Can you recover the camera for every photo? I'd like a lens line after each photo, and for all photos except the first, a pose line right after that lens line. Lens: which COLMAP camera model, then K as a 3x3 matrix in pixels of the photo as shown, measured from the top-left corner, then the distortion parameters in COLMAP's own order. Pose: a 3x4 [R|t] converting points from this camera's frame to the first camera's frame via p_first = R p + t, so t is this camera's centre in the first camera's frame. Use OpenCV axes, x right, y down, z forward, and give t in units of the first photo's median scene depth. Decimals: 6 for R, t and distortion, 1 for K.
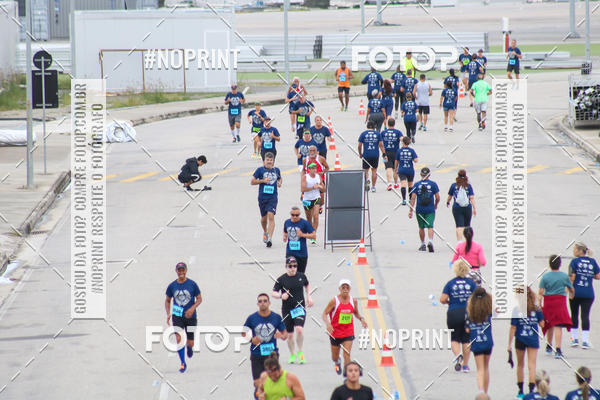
lens RADIAL K [[4065.8, 0, 300.0], [0, 4065.8, 200.0], [0, 0, 1]] dist [1.333167, -10.300560]
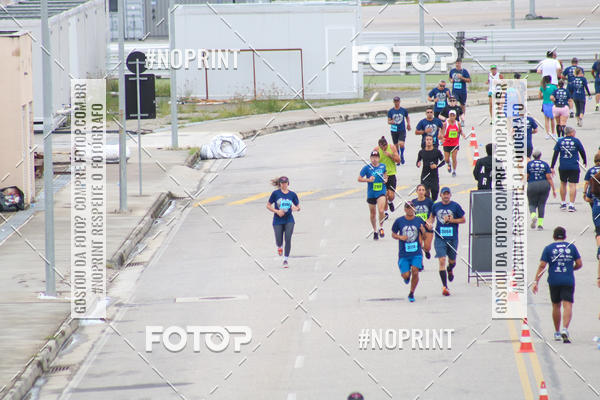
lens RADIAL K [[4133.7, 0, 309.1], [0, 4133.7, 199.3], [0, 0, 1]] dist [1.182881, 18.835822]
pose [[0.999666, -0.004304, -0.025469, -0.005026], [0.004192, 0.999981, -0.004437, -0.001632], [0.025488, 0.004329, 0.999666, 0.134144]]
